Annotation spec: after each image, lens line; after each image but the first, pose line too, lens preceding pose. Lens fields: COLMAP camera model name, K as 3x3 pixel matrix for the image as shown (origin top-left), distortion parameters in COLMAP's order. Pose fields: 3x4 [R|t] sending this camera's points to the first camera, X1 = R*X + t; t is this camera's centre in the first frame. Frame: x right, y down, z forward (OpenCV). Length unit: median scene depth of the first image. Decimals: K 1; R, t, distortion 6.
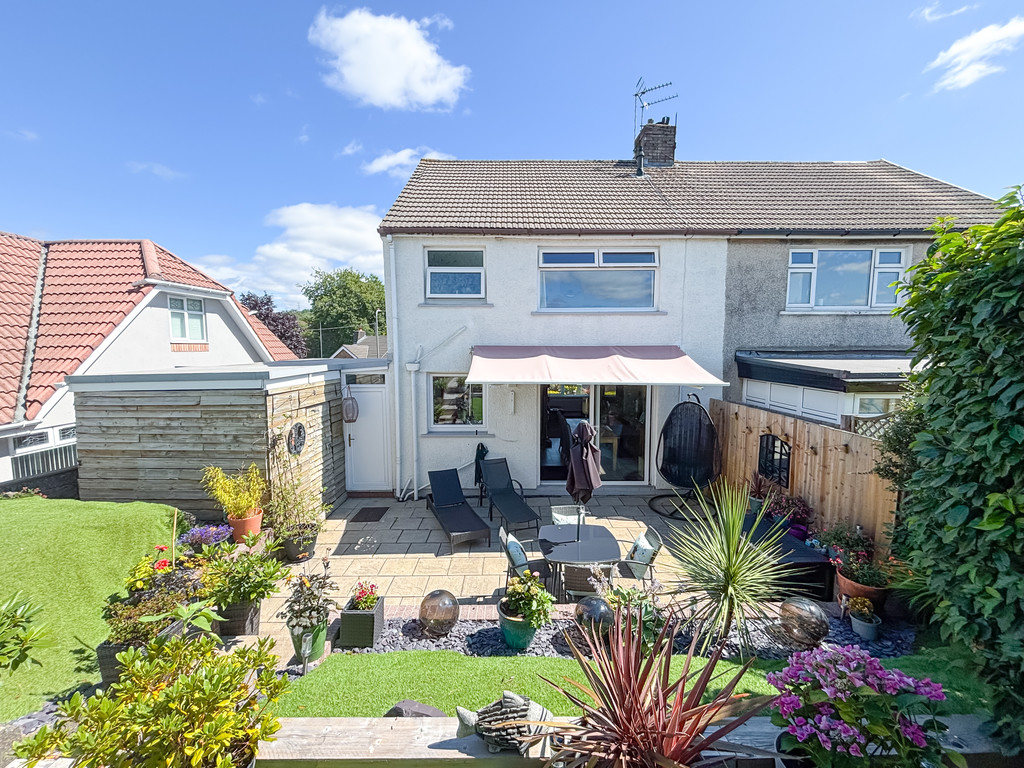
lens RADIAL K [[410.4, 0, 510.0], [0, 410.4, 388.7], [0, 0, 1]] dist [0.003916, -0.002387]
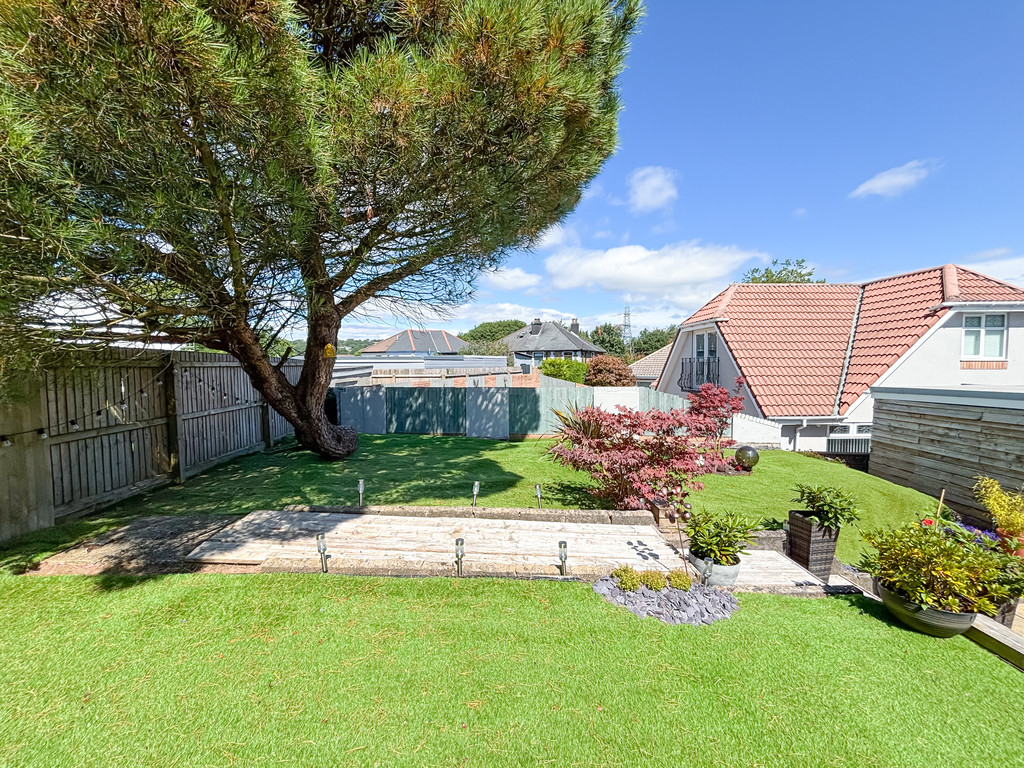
lens RADIAL K [[410.4, 0, 505.9], [0, 410.4, 381.4], [0, 0, 1]] dist [0.003916, -0.002387]
pose [[0.043441, 0.045392, -0.998024, 0.197002], [-0.093761, 0.994743, 0.041162, 0.007237], [0.994647, 0.091788, 0.047469, -0.226799]]
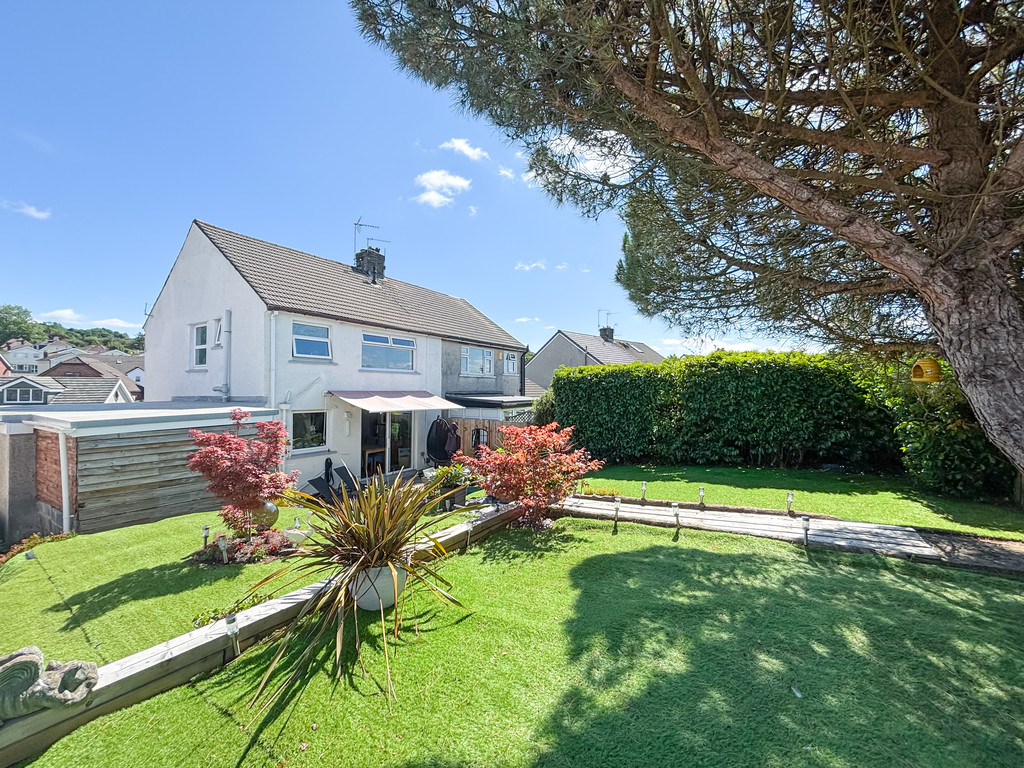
lens RADIAL K [[410.4, 0, 510.6], [0, 410.4, 385.1], [0, 0, 1]] dist [0.003916, -0.002387]
pose [[0.539399, 0.009877, 0.841992, -0.989043], [0.083881, 0.994327, -0.065400, 0.027827], [-0.837862, 0.105904, 0.535511, -0.354022]]
